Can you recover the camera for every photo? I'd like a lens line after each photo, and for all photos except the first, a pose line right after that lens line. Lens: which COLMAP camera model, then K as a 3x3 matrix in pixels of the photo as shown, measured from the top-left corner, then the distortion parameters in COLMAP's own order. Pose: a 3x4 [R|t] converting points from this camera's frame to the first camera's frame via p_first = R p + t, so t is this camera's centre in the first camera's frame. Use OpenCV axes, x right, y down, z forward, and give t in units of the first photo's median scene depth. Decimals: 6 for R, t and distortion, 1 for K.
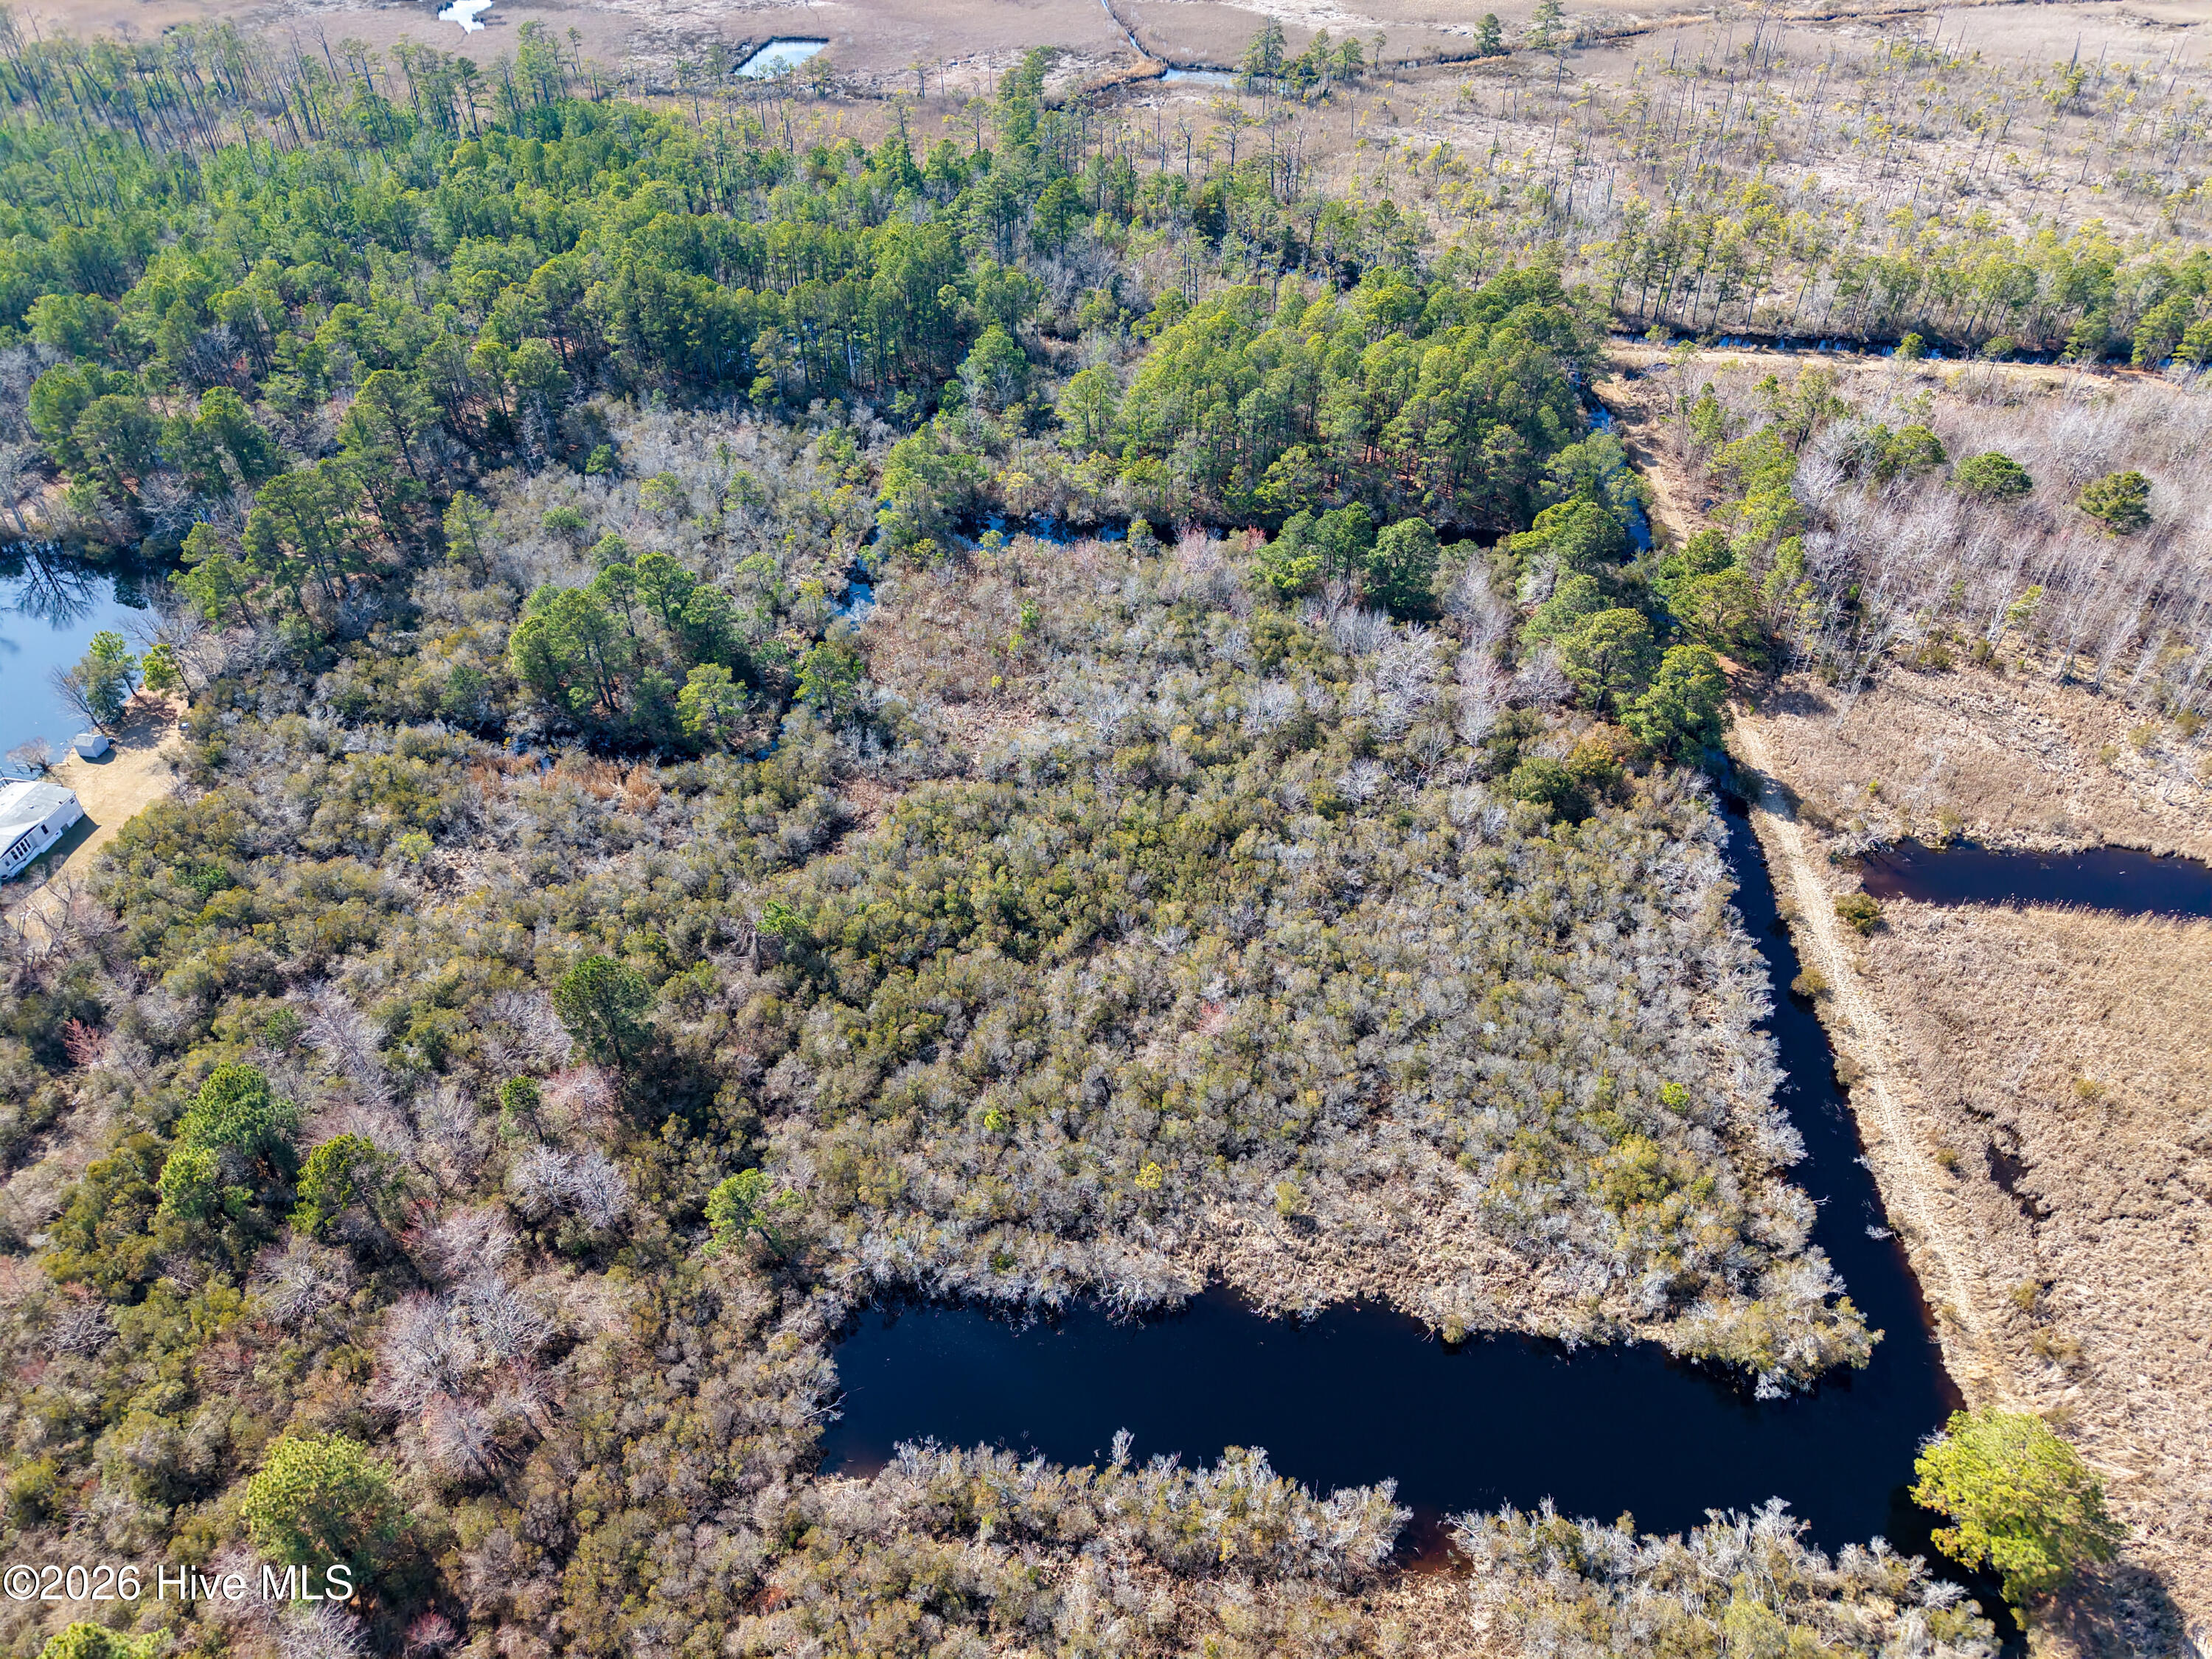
lens RADIAL K [[1483.9, 0, 1112.2], [0, 1483.9, 834.7], [0, 0, 1]] dist [0.047054, -0.053085]
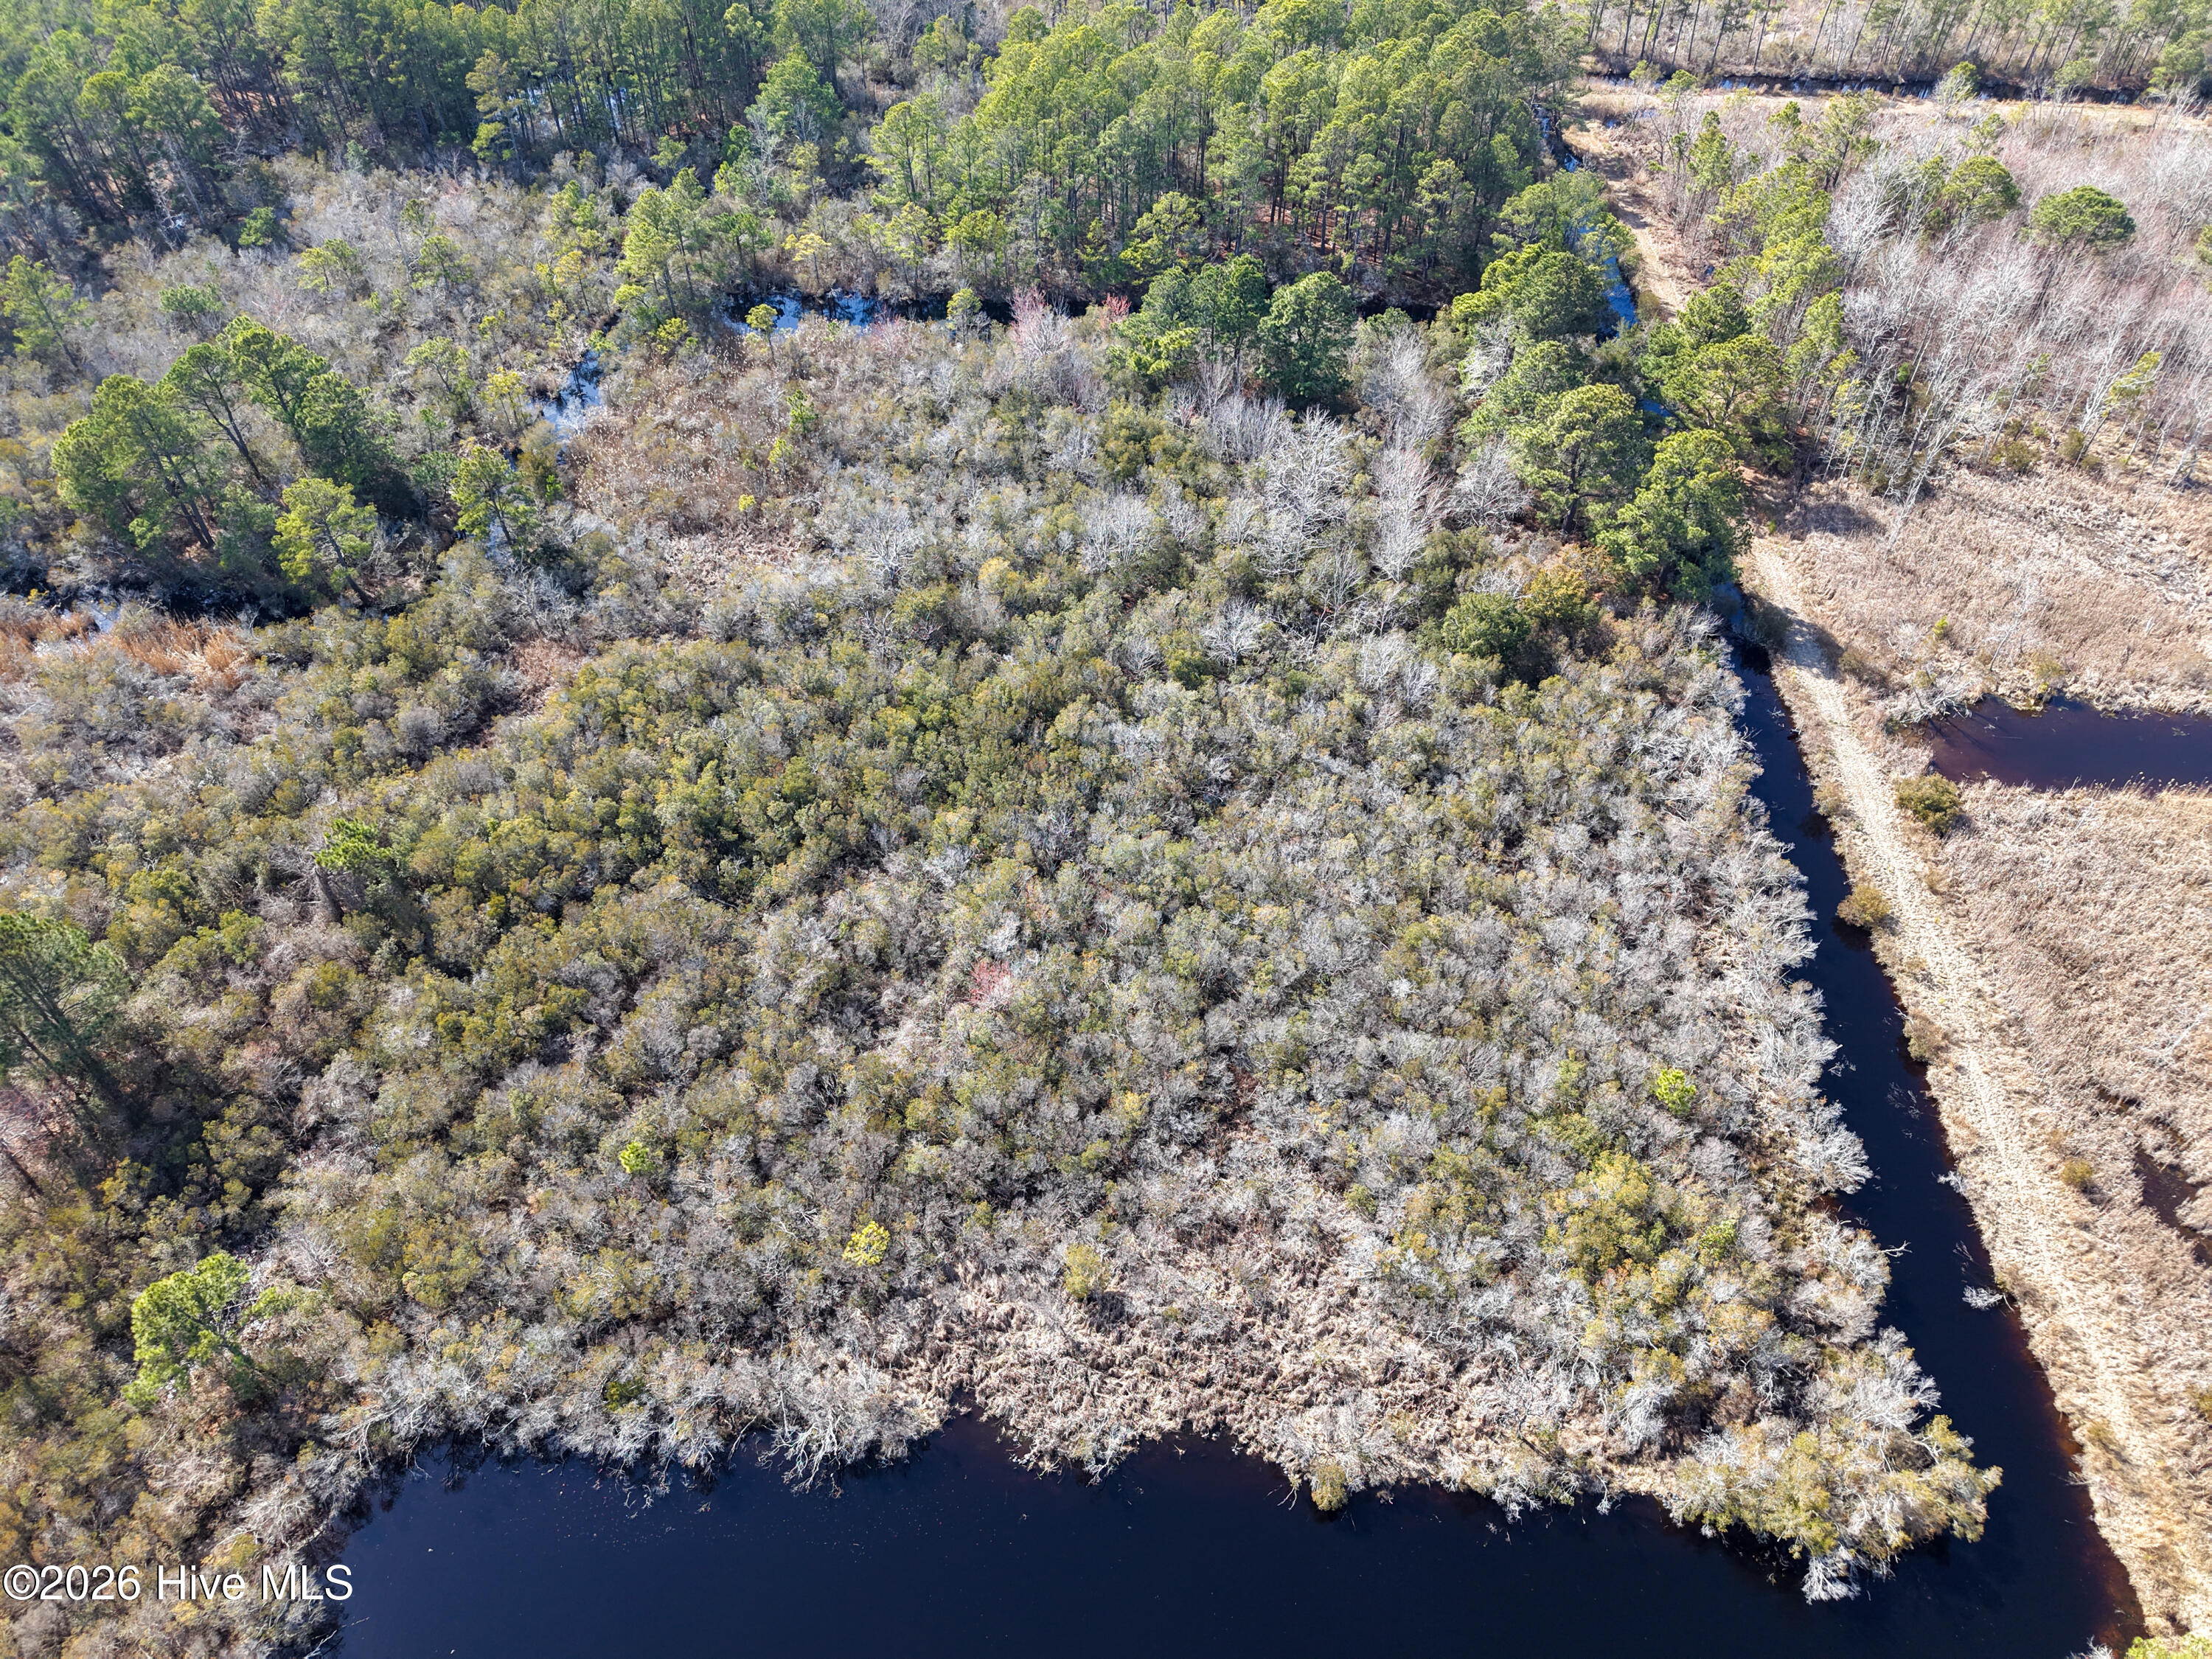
lens RADIAL K [[1483.9, 0, 1112.2], [0, 1483.9, 834.7], [0, 0, 1]] dist [0.047054, -0.053085]
pose [[0.999667, -0.019648, 0.016716, 0.109179], [0.018249, 0.996619, 0.080109, 0.003612], [-0.018234, -0.079778, 0.996646, 0.325399]]
